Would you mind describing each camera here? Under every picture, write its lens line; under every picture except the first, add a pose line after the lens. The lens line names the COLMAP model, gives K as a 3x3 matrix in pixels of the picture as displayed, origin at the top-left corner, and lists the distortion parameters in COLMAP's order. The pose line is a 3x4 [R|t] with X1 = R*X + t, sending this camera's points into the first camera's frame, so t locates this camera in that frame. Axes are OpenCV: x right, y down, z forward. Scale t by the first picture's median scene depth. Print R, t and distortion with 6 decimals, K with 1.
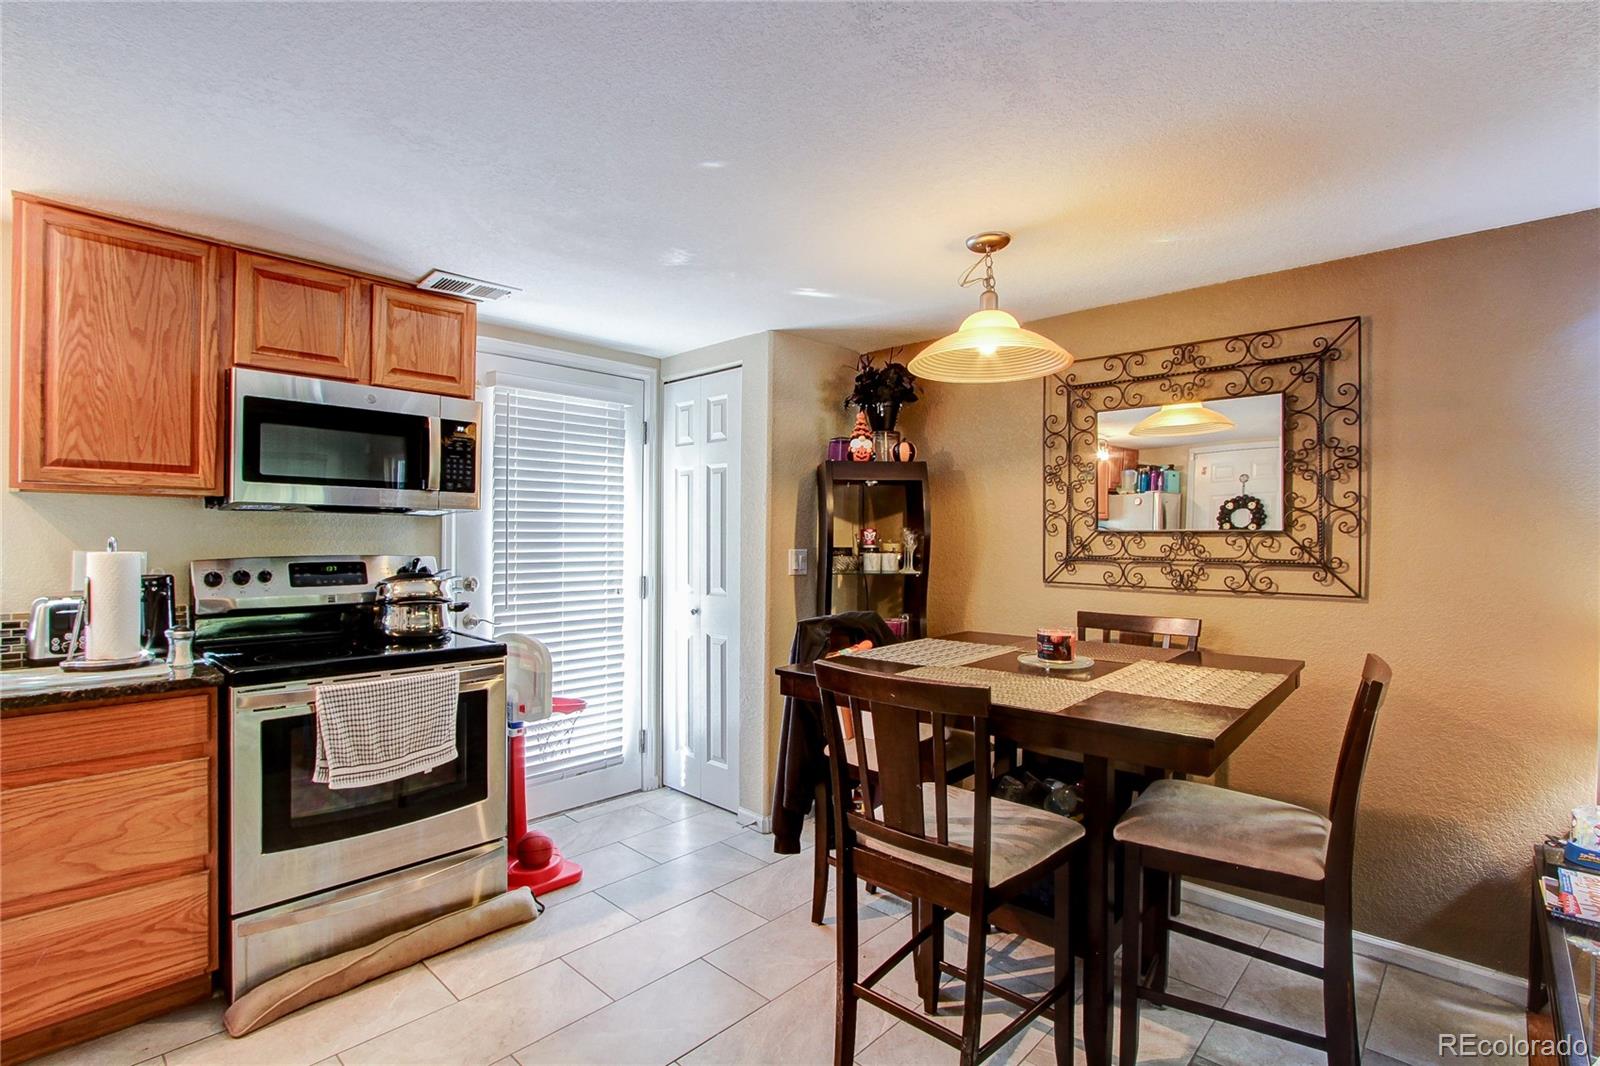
lens RADIAL K [[750.0, 0, 787.5], [0, 750.0, 534.6], [0, 0, 1]] dist [-0.017984, 0.003155]
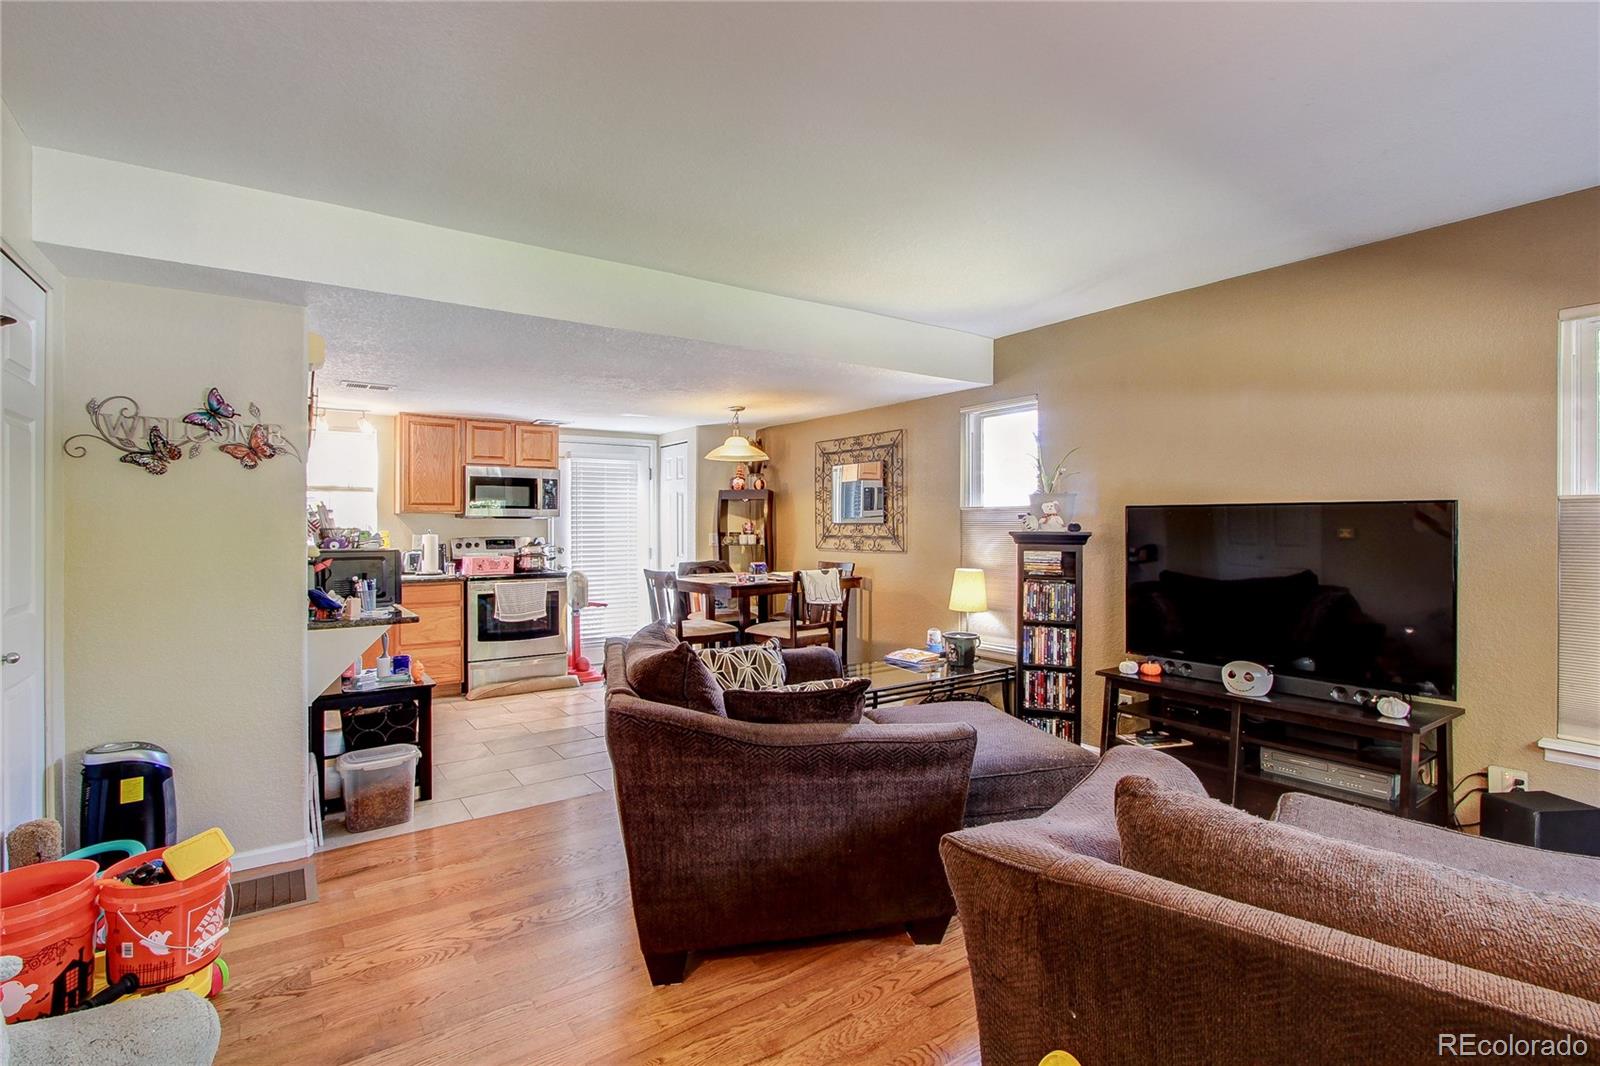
lens RADIAL K [[750.0, 0, 787.4], [0, 750.0, 522.3], [0, 0, 1]] dist [-0.017984, 0.003155]
pose [[0.980001, -0.010542, -0.198713, 0.824319], [0.009771, 0.999940, -0.004861, 0.002878], [0.198753, 0.002822, 0.980046, -1.262115]]
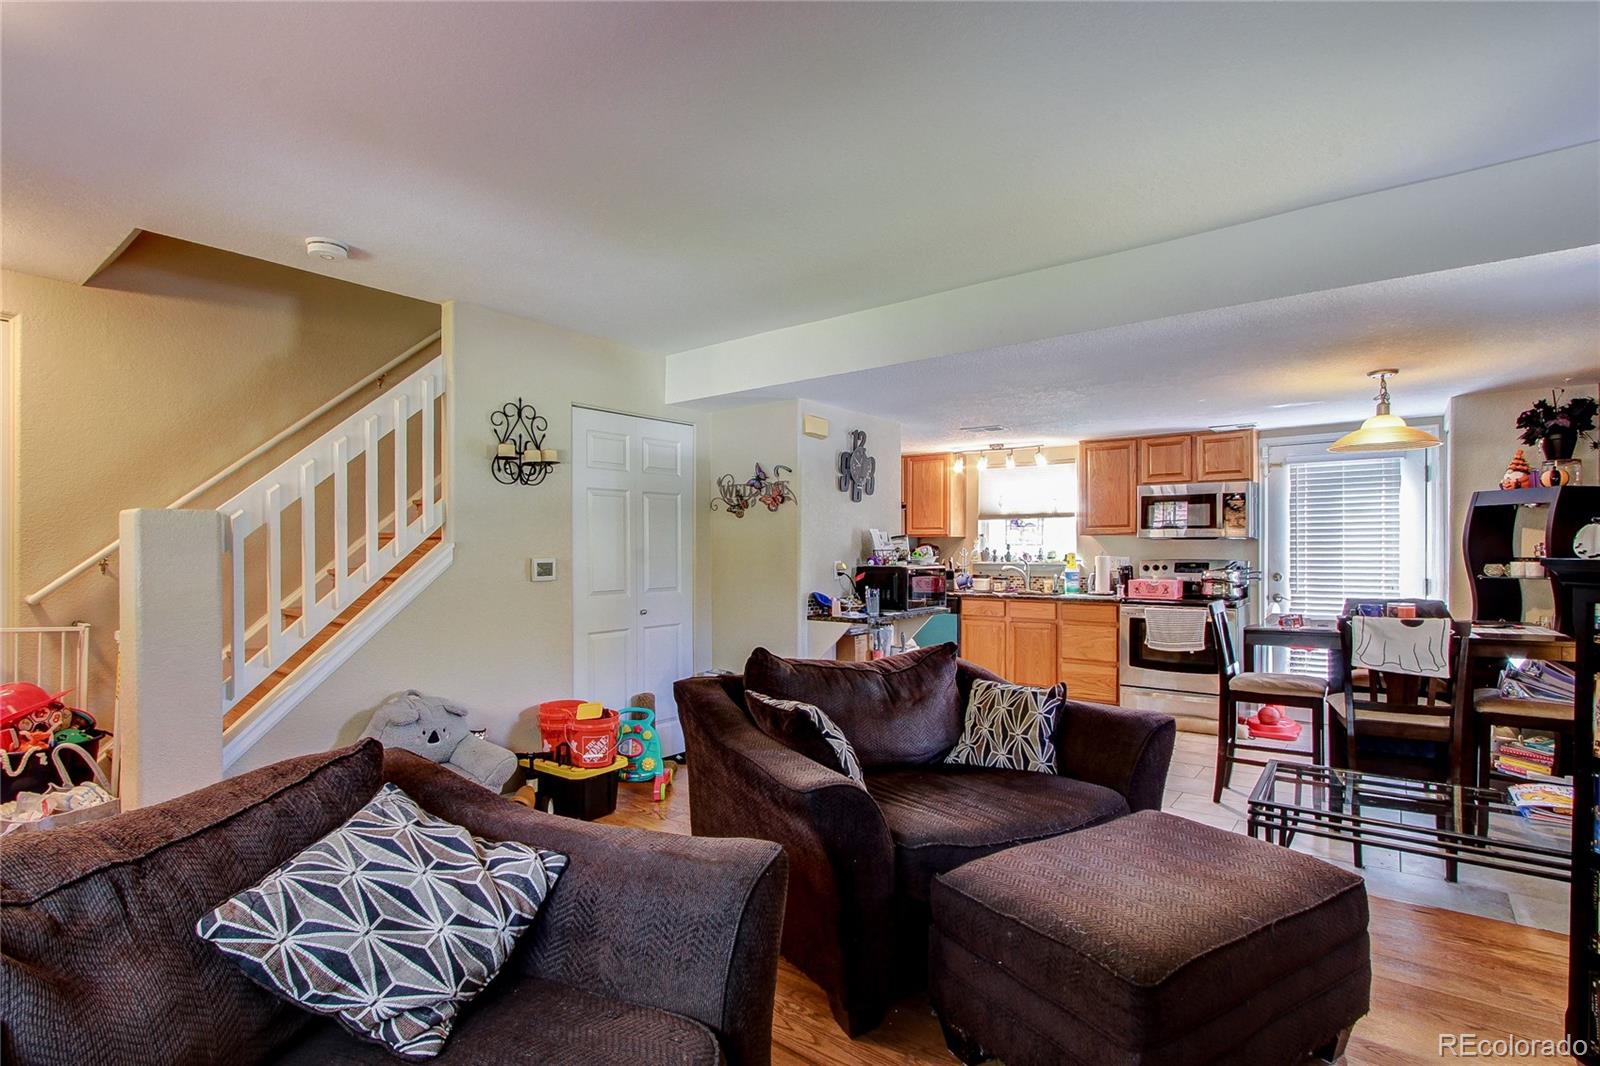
lens RADIAL K [[750.0, 0, 783.2], [0, 750.0, 549.6], [0, 0, 1]] dist [-0.017984, 0.003155]
pose [[0.079594, -0.007096, -0.996802, 1.589489], [0.003657, 0.999970, -0.006826, 0.010907], [0.996821, -0.003102, 0.079618, -0.405140]]
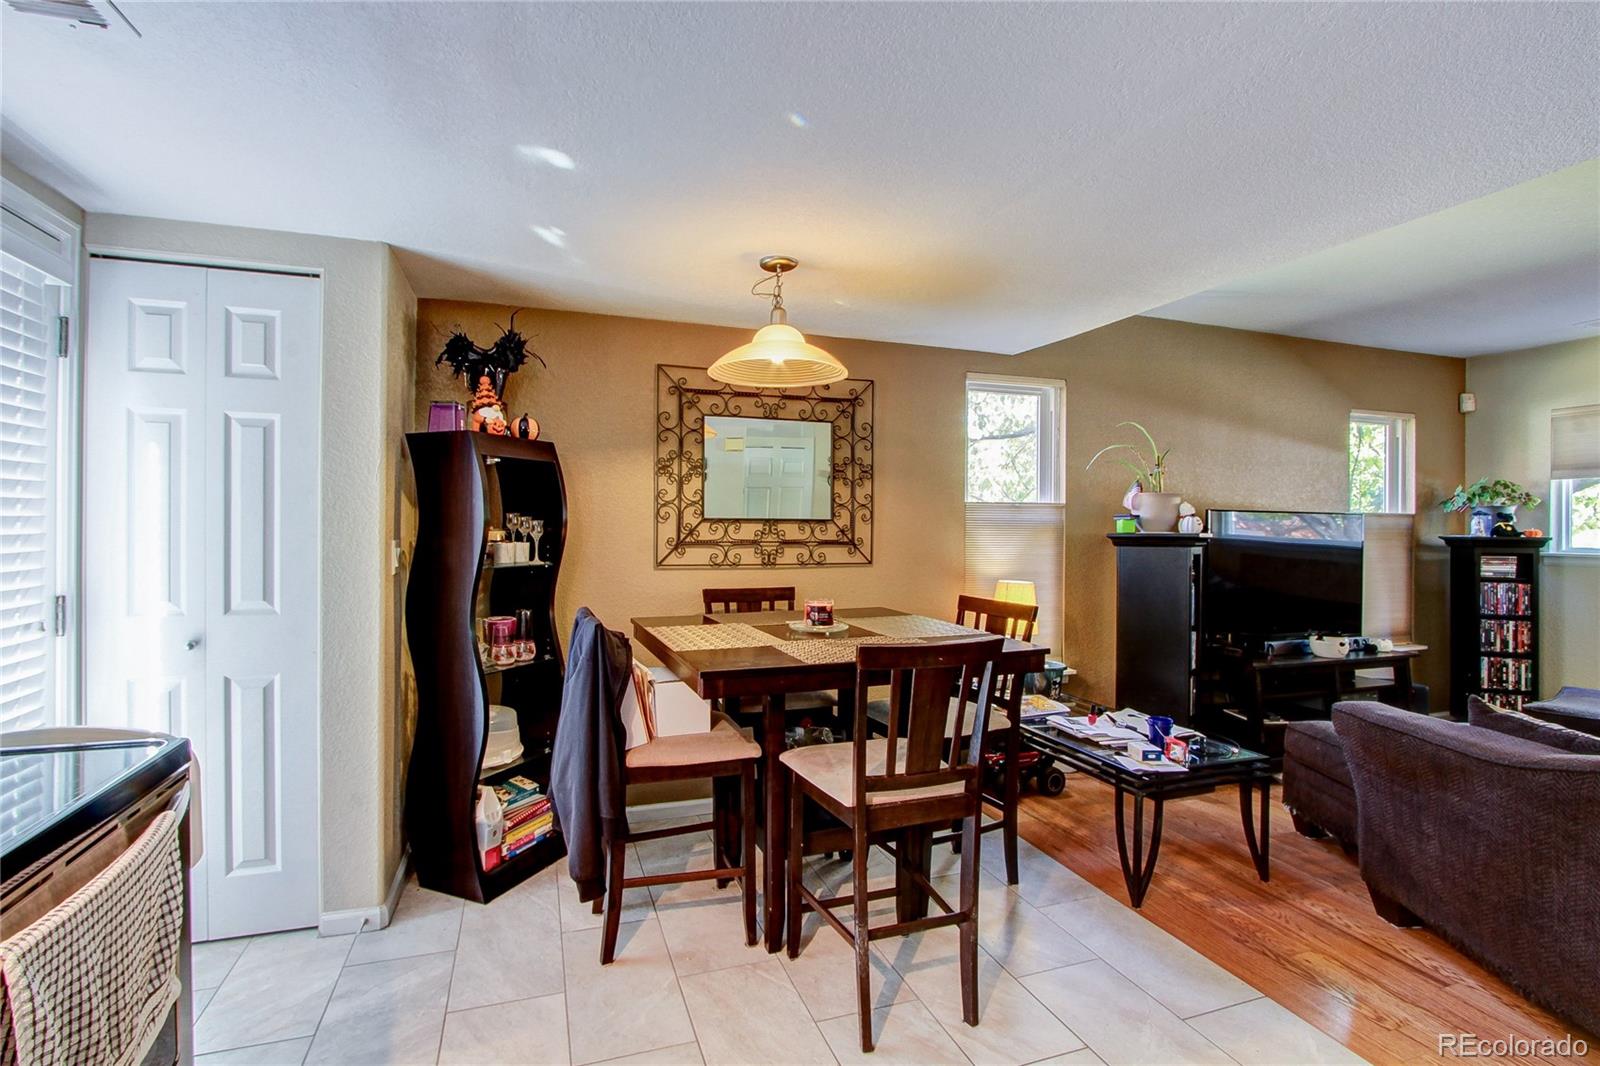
lens RADIAL K [[750.0, 0, 780.4], [0, 750.0, 514.7], [0, 0, 1]] dist [-0.017984, 0.003155]
pose [[0.466628, 0.006518, 0.884430, -0.643424], [-0.006743, 0.999970, -0.003812, -0.008220], [-0.884428, -0.004185, 0.466658, 0.413496]]
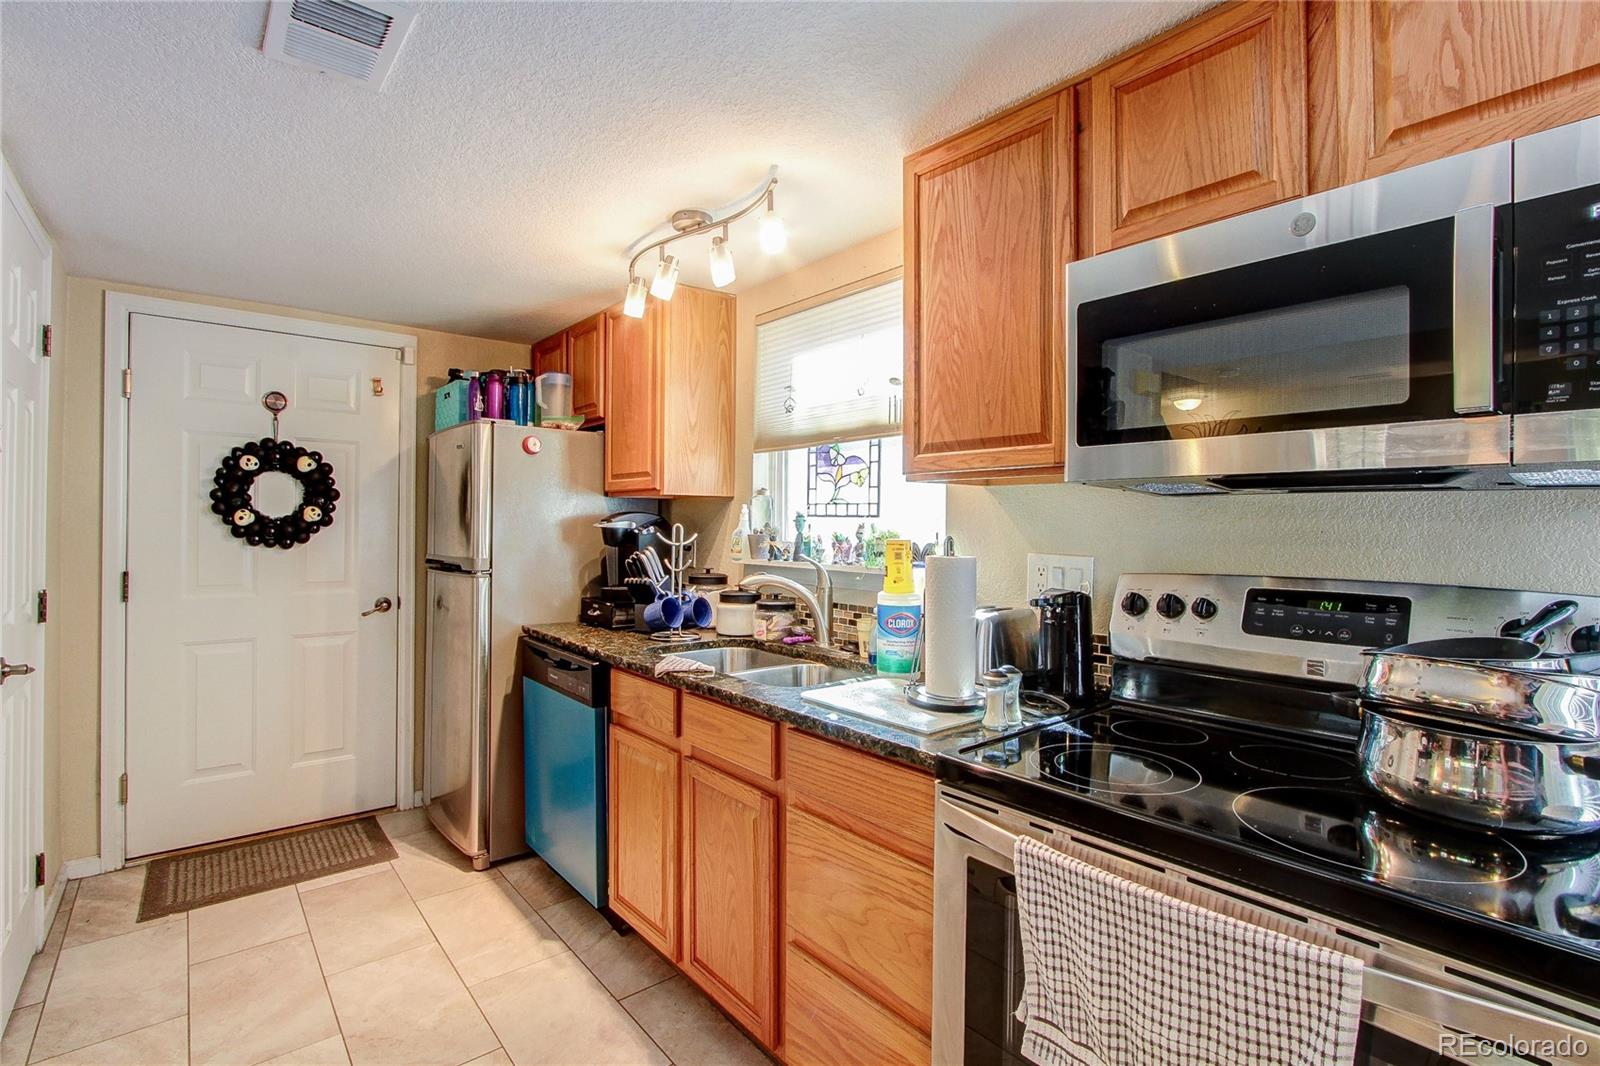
lens RADIAL K [[750.0, 0, 788.4], [0, 750.0, 521.9], [0, 0, 1]] dist [-0.017984, 0.003155]
pose [[-0.129332, -0.011774, -0.991531, -0.090493], [-0.007559, 0.999912, -0.010887, -0.002127], [0.991573, 0.006087, -0.129410, 0.764393]]
